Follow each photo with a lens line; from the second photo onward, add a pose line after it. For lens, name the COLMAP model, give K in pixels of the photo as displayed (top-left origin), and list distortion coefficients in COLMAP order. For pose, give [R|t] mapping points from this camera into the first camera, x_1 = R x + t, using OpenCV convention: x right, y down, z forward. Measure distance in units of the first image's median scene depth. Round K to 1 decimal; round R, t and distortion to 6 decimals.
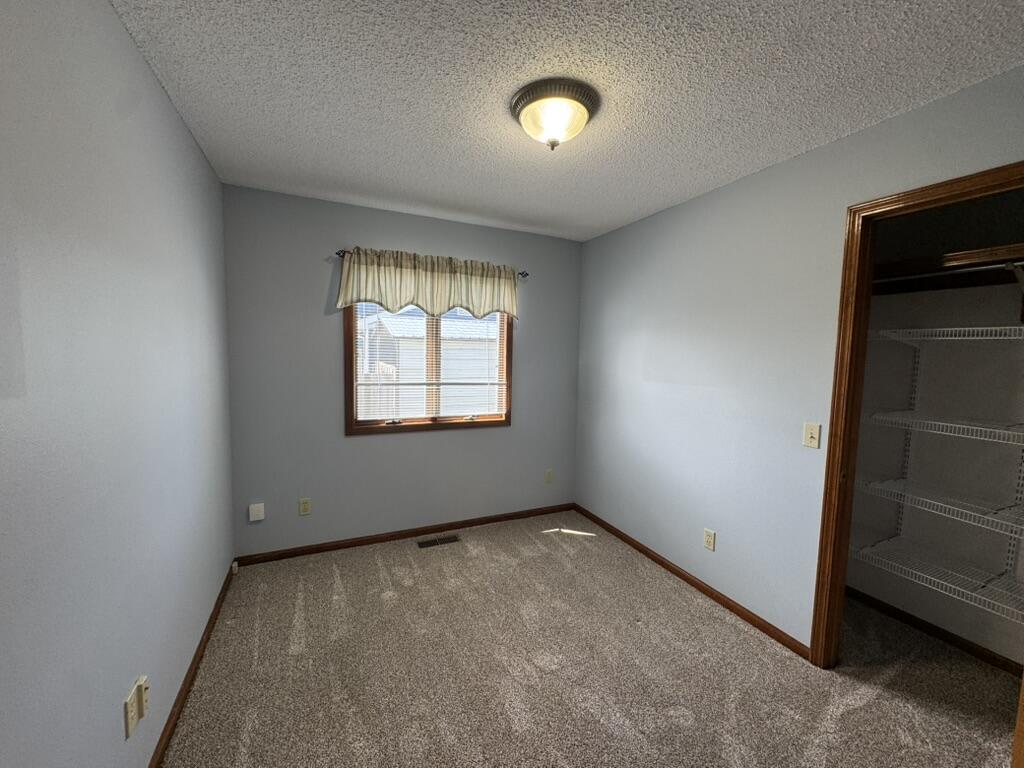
lens RADIAL K [[406.7, 0, 512.0], [0, 406.7, 384.0], [0, 0, 1]] dist [-0.002789, 0.000074]
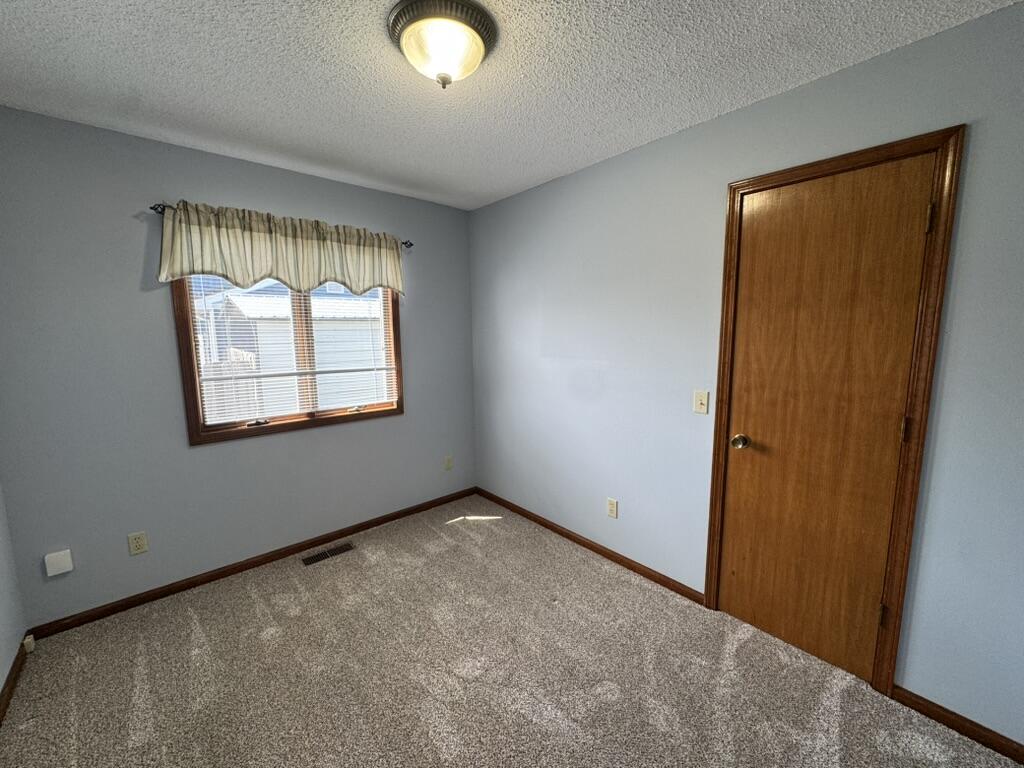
lens RADIAL K [[406.7, 0, 512.0], [0, 406.7, 384.0], [0, 0, 1]] dist [-0.002789, 0.000074]
pose [[0.958602, -0.067427, 0.276651, -0.022312], [0.052266, 0.996718, 0.061822, -0.009008], [-0.279912, -0.044803, 0.958980, 0.079349]]
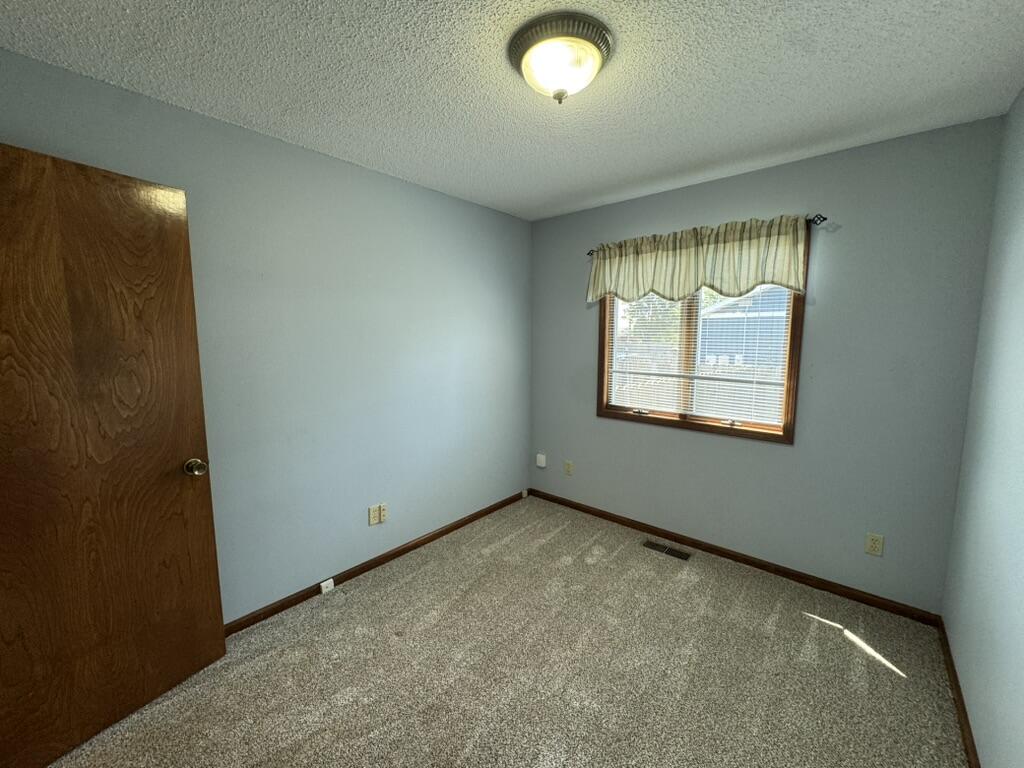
lens RADIAL K [[406.7, 0, 512.0], [0, 406.7, 384.0], [0, 0, 1]] dist [-0.002789, 0.000074]
pose [[0.406186, 0.087060, -0.909634, 0.523799], [-0.064322, 0.995706, 0.066575, -0.021097], [0.911524, 0.031468, 0.410042, 0.337211]]
